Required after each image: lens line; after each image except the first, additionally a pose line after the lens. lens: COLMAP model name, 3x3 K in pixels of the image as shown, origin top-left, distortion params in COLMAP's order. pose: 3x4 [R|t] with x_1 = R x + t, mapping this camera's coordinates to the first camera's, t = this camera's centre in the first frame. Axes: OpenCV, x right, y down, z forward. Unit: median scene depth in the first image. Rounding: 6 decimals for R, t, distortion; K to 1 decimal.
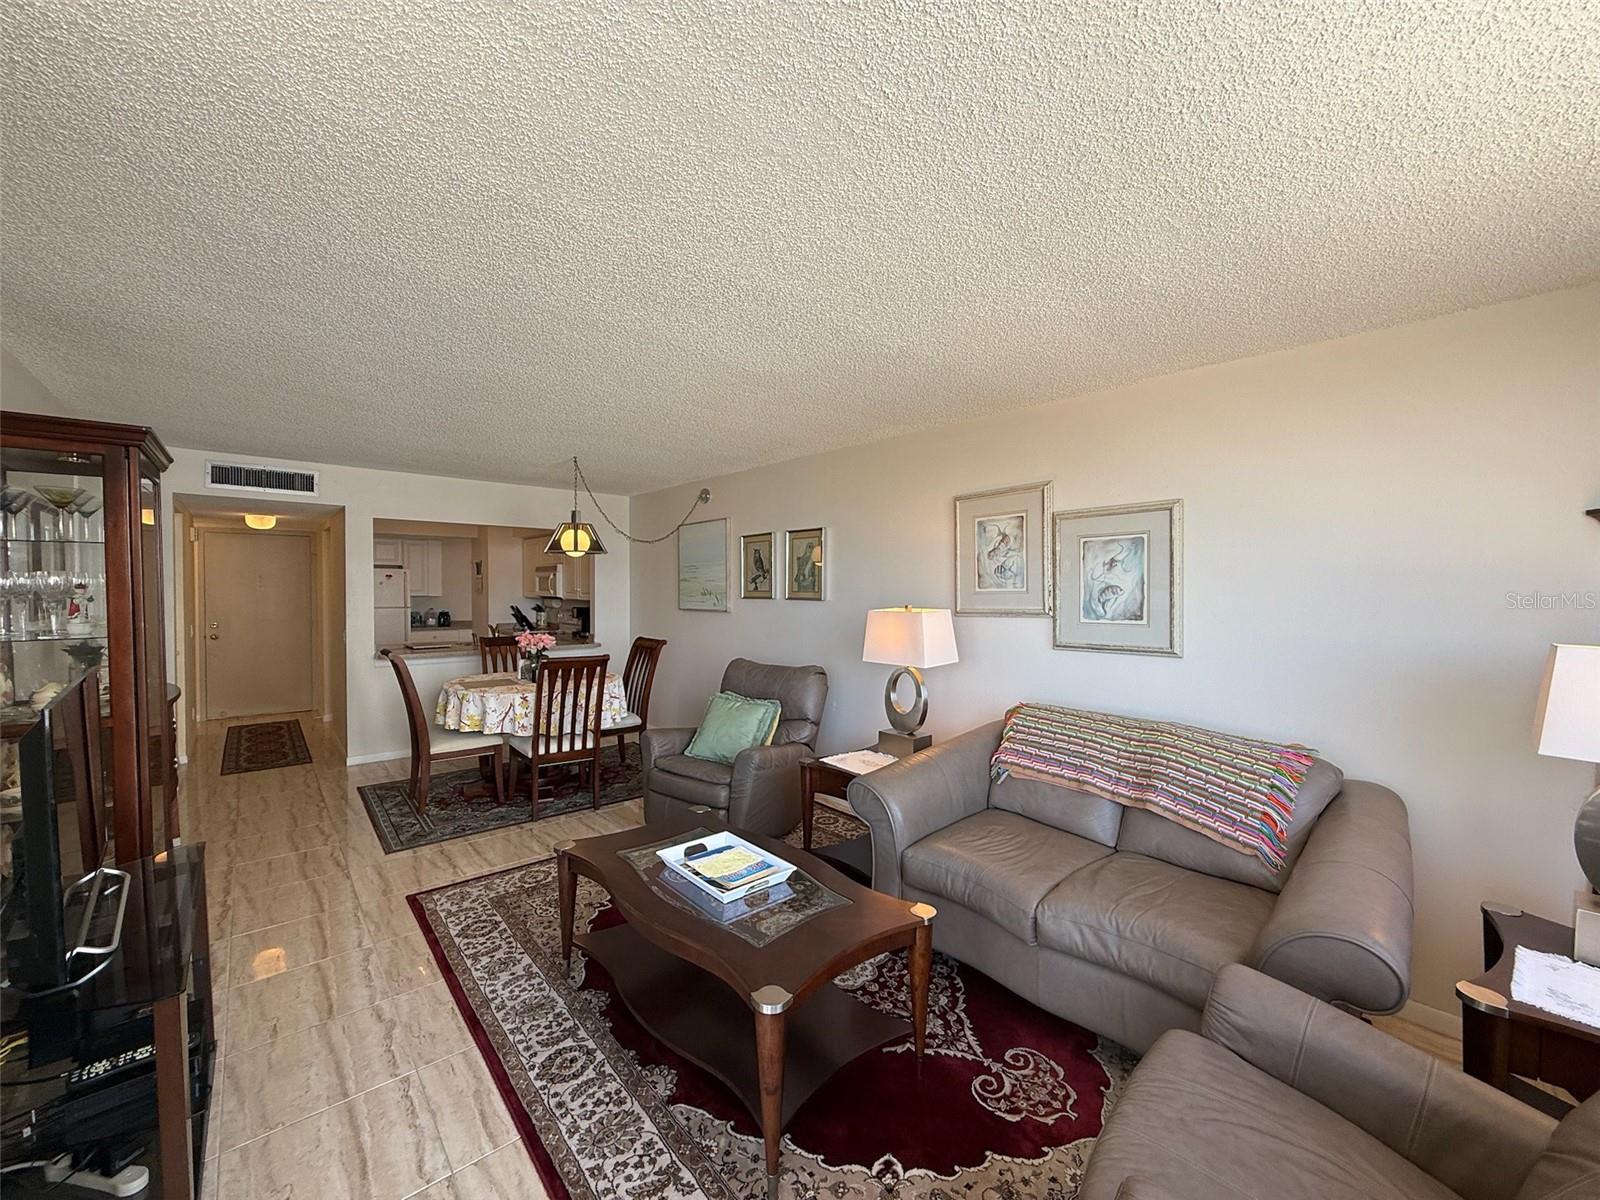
lens RADIAL K [[637.0, 0, 796.5], [0, 637.0, 601.5], [0, 0, 1]] dist [-0.001340, 0.000339]
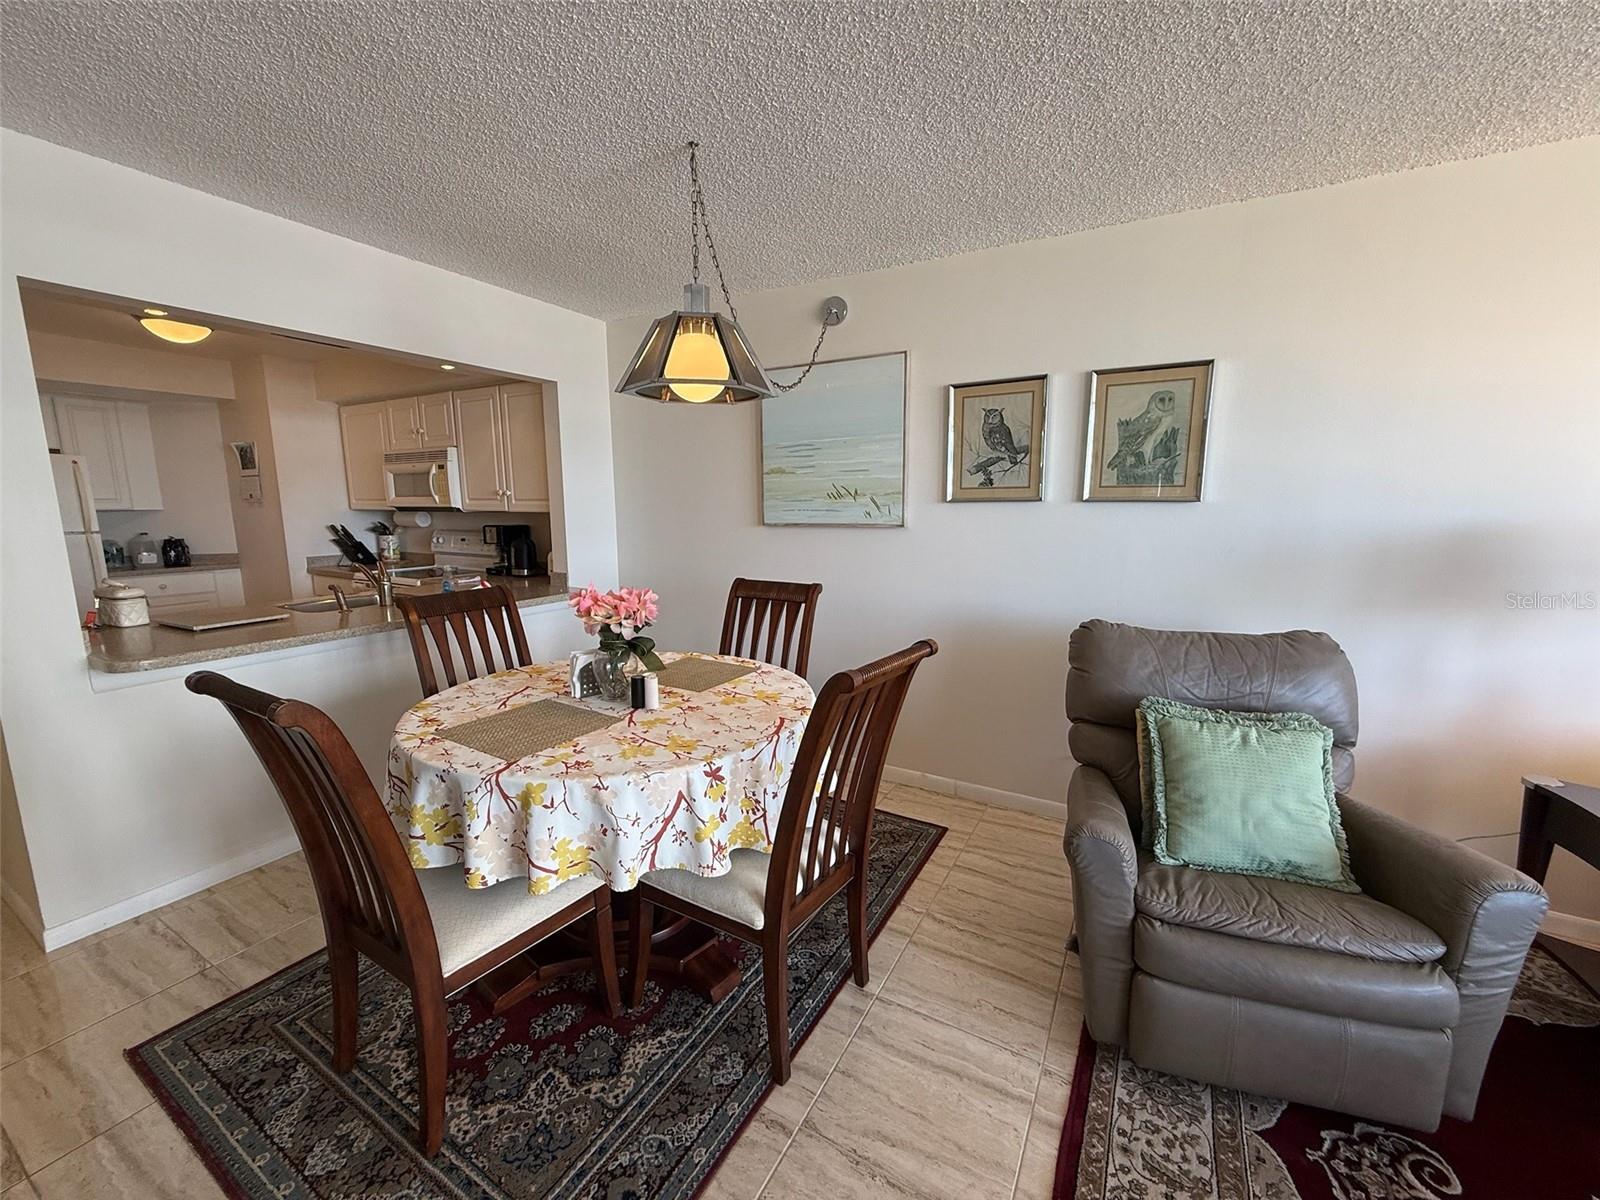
lens RADIAL K [[637.0, 0, 797.9], [0, 637.0, 601.4], [0, 0, 1]] dist [-0.001340, 0.000339]
pose [[0.941735, -0.058919, 0.331156, -0.496699], [0.013790, 0.990474, 0.137008, 0.003832], [-0.336073, -0.124459, 0.933576, 0.651038]]
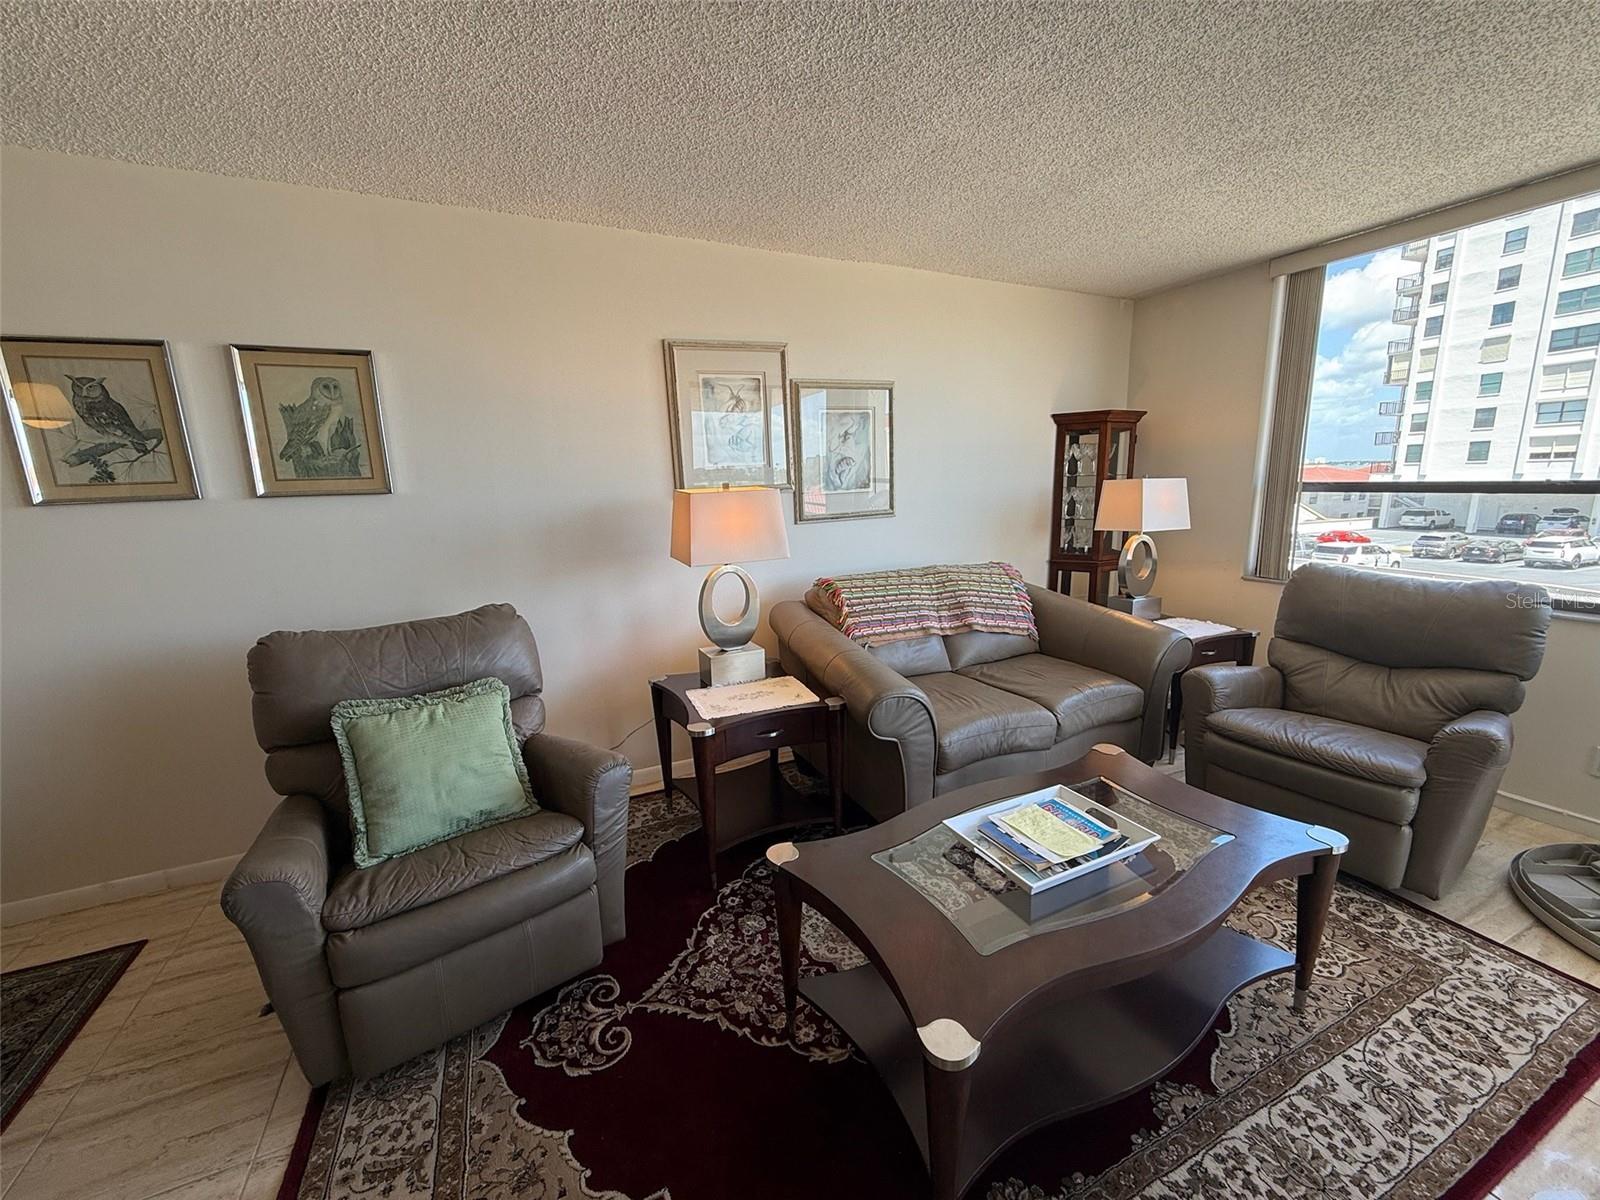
lens RADIAL K [[637.0, 0, 797.1], [0, 637.0, 601.8], [0, 0, 1]] dist [-0.001340, 0.000339]
pose [[0.266945, -0.197886, 0.943176, -0.424793], [0.051634, 0.980222, 0.191044, 0.003244], [-0.962327, -0.002298, 0.271884, 0.564933]]
